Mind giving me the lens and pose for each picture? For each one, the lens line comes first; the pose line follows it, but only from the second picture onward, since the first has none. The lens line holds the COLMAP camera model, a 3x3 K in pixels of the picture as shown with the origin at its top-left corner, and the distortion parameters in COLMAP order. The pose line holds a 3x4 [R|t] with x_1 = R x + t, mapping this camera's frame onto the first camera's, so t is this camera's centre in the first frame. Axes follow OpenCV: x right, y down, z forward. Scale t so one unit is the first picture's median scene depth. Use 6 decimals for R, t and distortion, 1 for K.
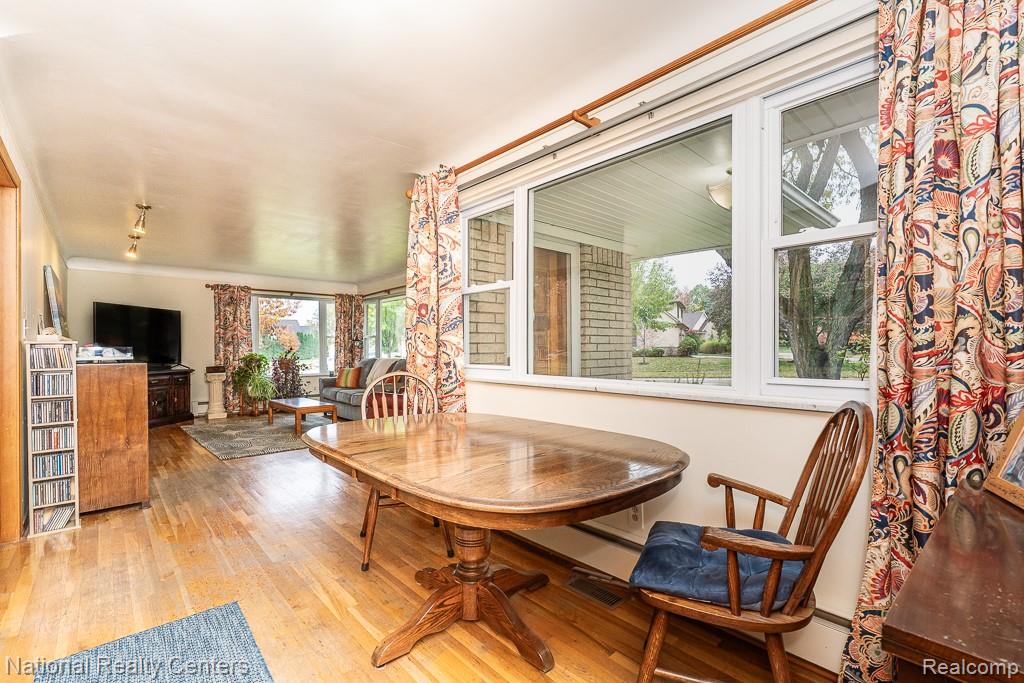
lens RADIAL K [[473.6, 0, 512.8], [0, 473.6, 345.4], [0, 0, 1]] dist [-0.003482, 0.000053]
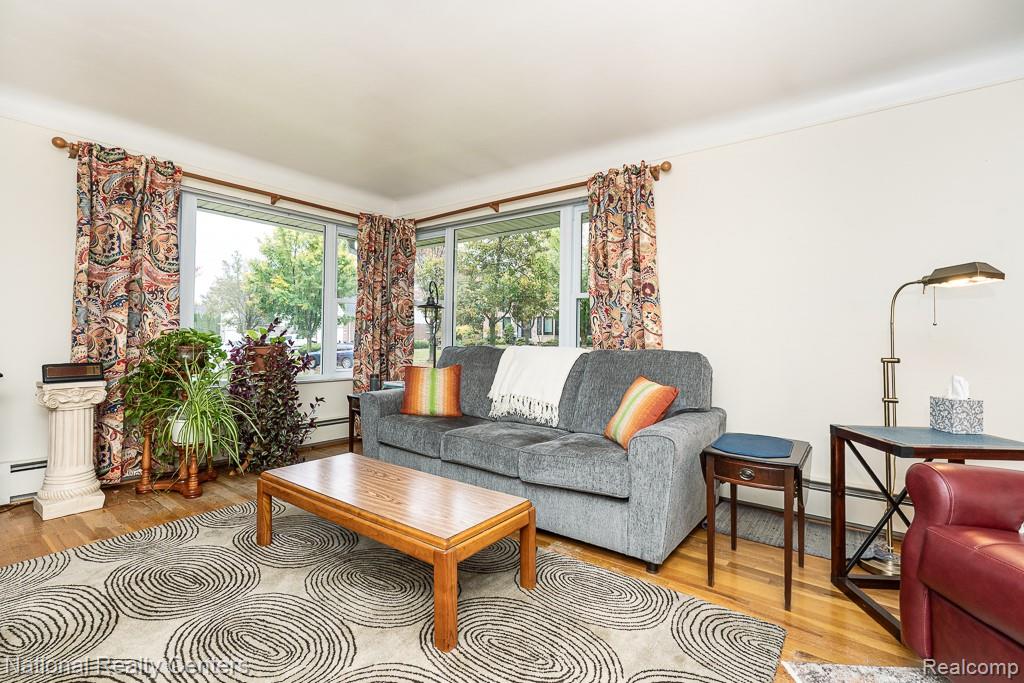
lens RADIAL K [[473.6, 0, 512.2], [0, 473.6, 321.6], [0, 0, 1]] dist [-0.003482, 0.000053]
pose [[0.982707, 0.024286, 0.183570, -0.384126], [-0.019186, 0.999380, -0.029508, 0.018375], [-0.184173, 0.025476, 0.982564, 0.611848]]
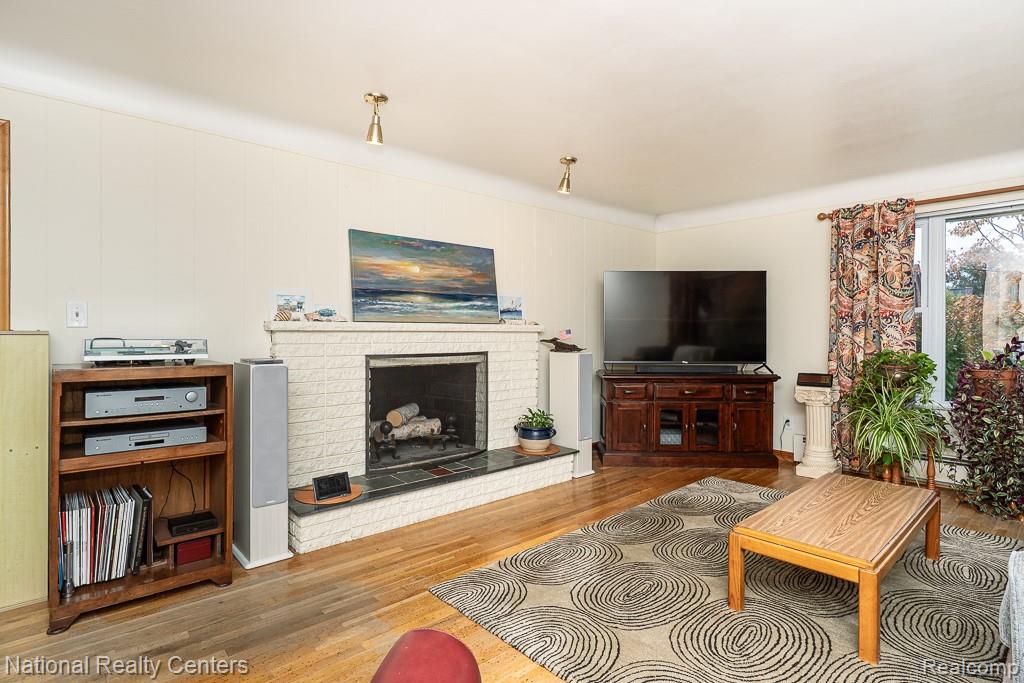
lens RADIAL K [[521.3, 0, 513.0], [0, 521.3, 333.9], [0, 0, 1]] dist [-0.001233, 0.001410]
pose [[0.004948, 0.007870, -0.999957, -0.077810], [0.000906, 0.999969, 0.007875, -0.002034], [0.999987, -0.000945, 0.004941, 0.697001]]
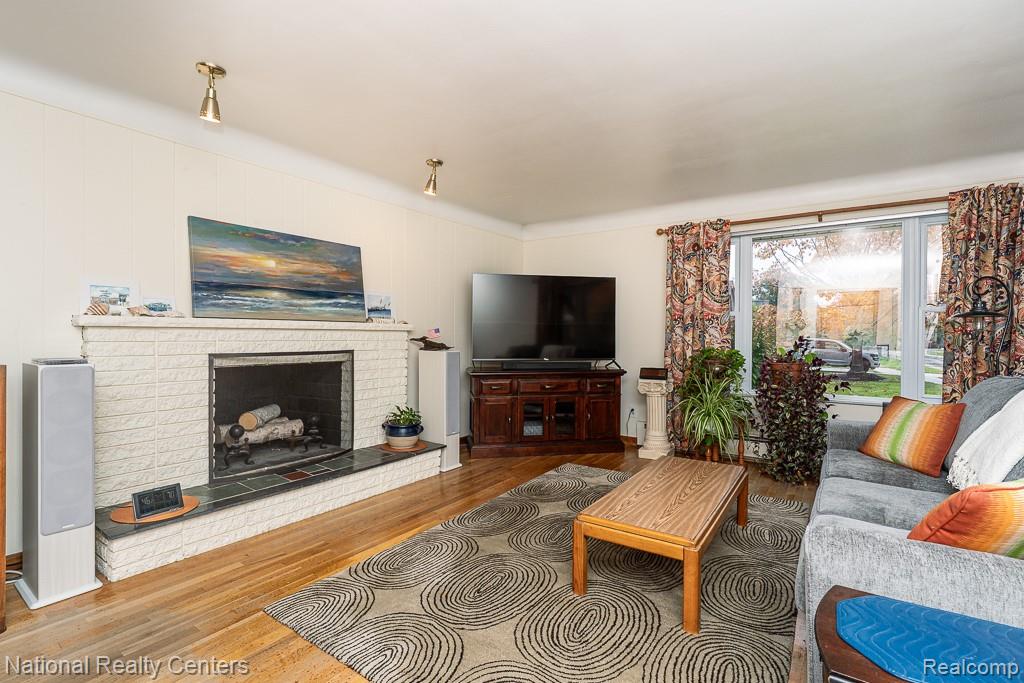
lens RADIAL K [[473.6, 0, 511.3], [0, 473.6, 338.1], [0, 0, 1]] dist [-0.003482, 0.000053]
pose [[0.226907, 0.013078, -0.973829, -0.109442], [-0.003177, 0.999914, 0.012688, 0.001693], [0.973911, 0.000215, 0.226929, 0.721660]]
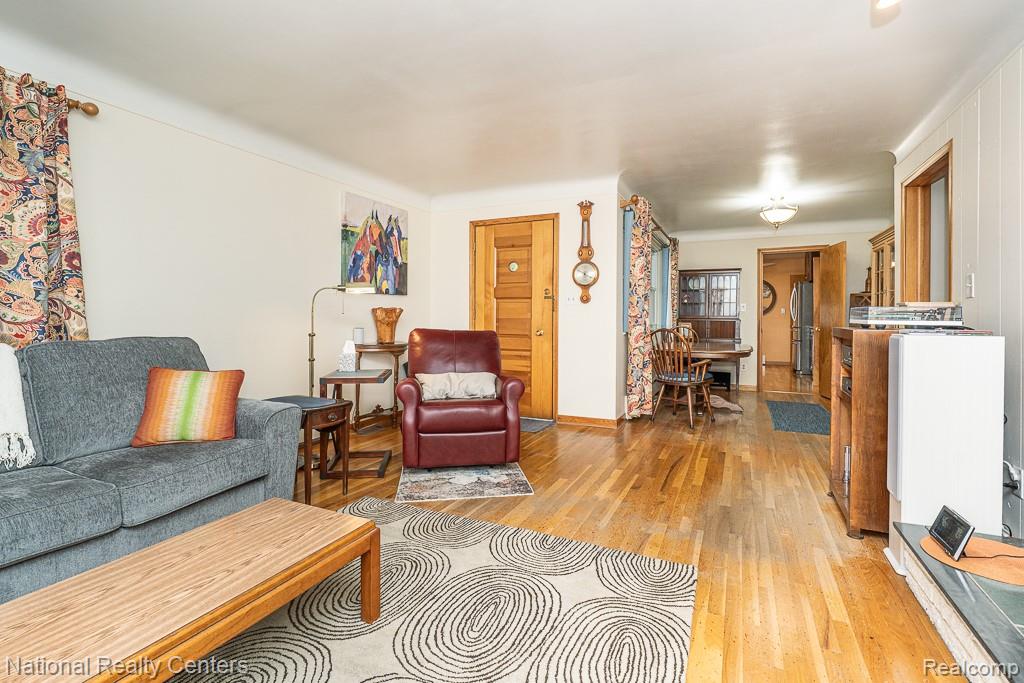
lens RADIAL K [[473.6, 0, 523.3], [0, 473.6, 313.8], [0, 0, 1]] dist [-0.003482, 0.000053]
pose [[-0.408863, 0.013101, 0.912502, -0.606985], [-0.005783, 0.999840, -0.016946, 0.014860], [-0.912577, -0.012205, -0.408722, 0.852170]]
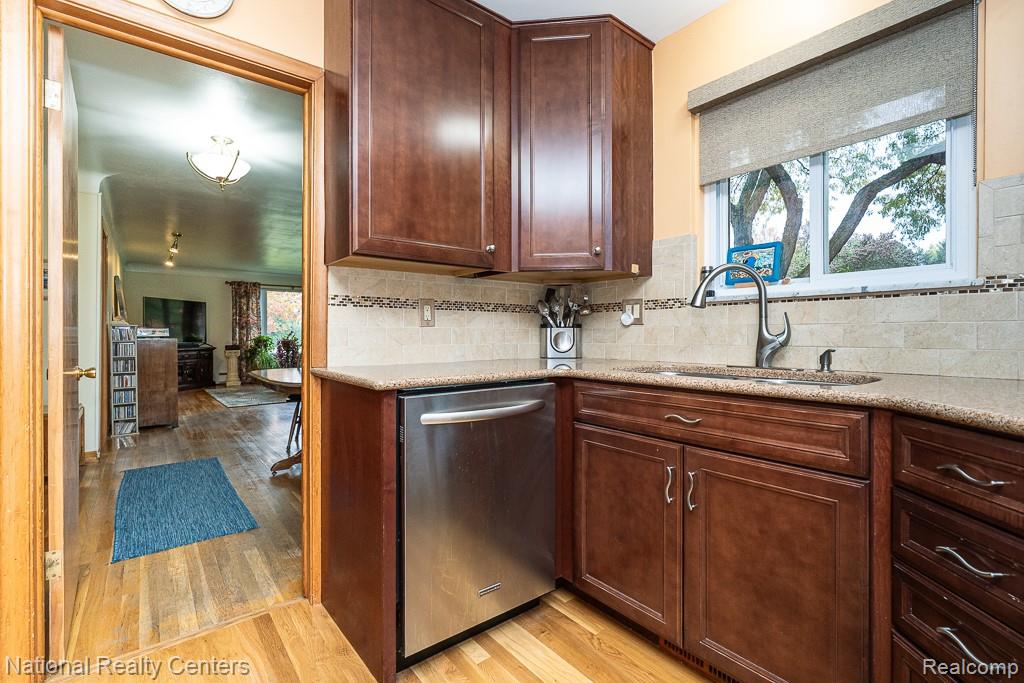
lens RADIAL K [[473.6, 0, 506.0], [0, 473.6, 331.2], [0, 0, 1]] dist [-0.003482, 0.000053]
pose [[0.997881, 0.002470, -0.065022, 0.204490], [-0.002472, 0.999997, 0.000055, 0.004319], [0.065022, 0.000106, 0.997884, -0.244077]]
